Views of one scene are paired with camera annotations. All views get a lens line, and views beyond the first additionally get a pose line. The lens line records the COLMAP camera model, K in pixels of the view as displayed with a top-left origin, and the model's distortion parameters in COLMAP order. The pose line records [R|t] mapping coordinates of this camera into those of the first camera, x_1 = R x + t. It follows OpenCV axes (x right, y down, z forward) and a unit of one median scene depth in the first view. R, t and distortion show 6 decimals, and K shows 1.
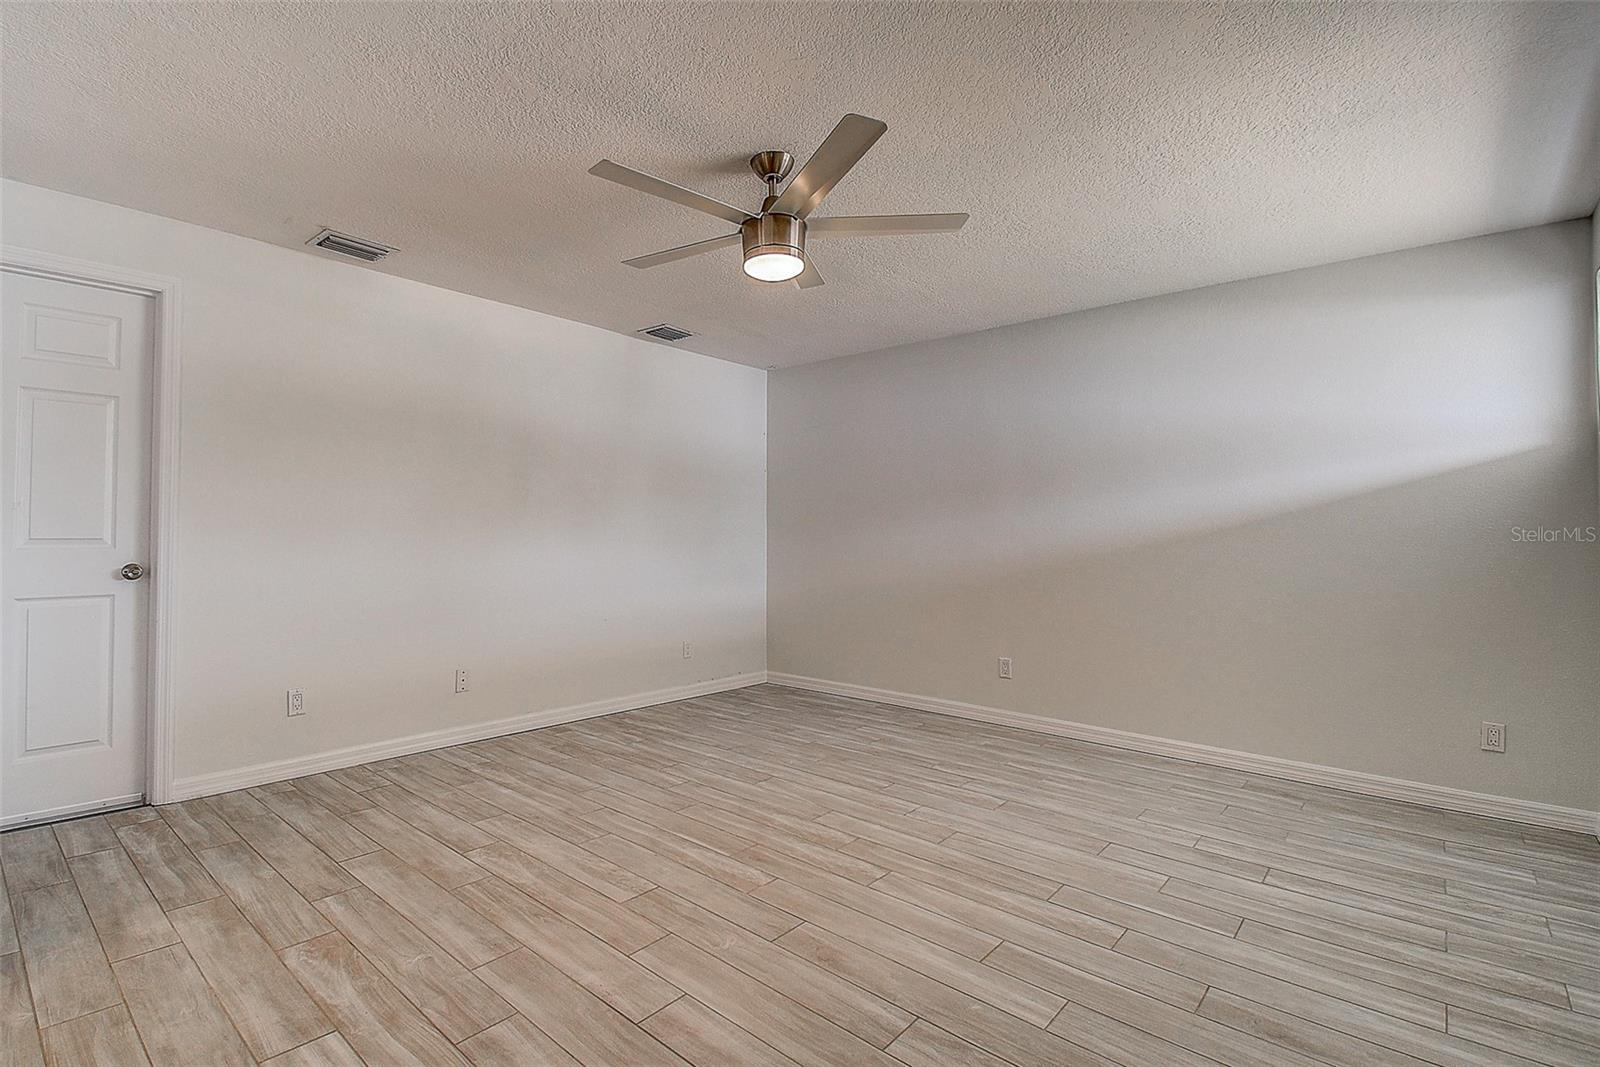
lens RADIAL K [[748.5, 0, 745.7], [0, 748.5, 523.1], [0, 0, 1]] dist [0.029313, -0.020987]
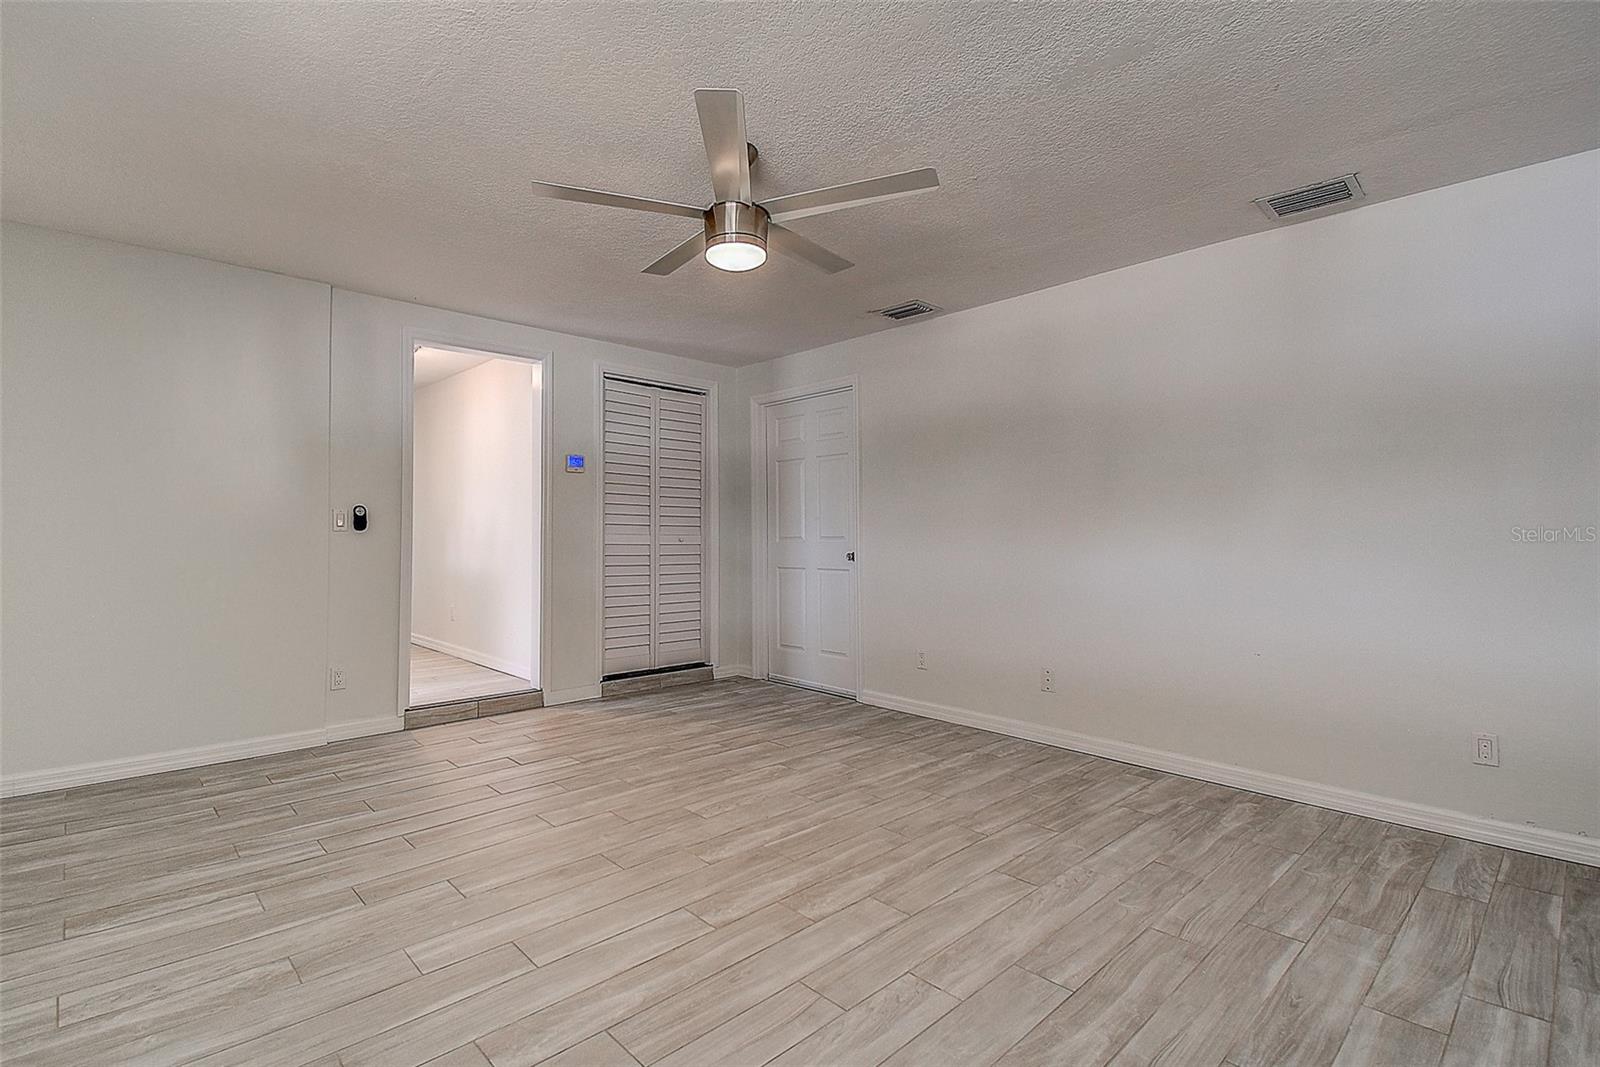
lens RADIAL K [[748.5, 0, 745.7], [0, 748.5, 523.1], [0, 0, 1]] dist [0.029313, -0.020987]
pose [[-0.106296, -0.025233, -0.994014, 0.790981], [0.014595, 0.999531, -0.026934, 0.029394], [0.994227, -0.017371, -0.105878, 0.868462]]
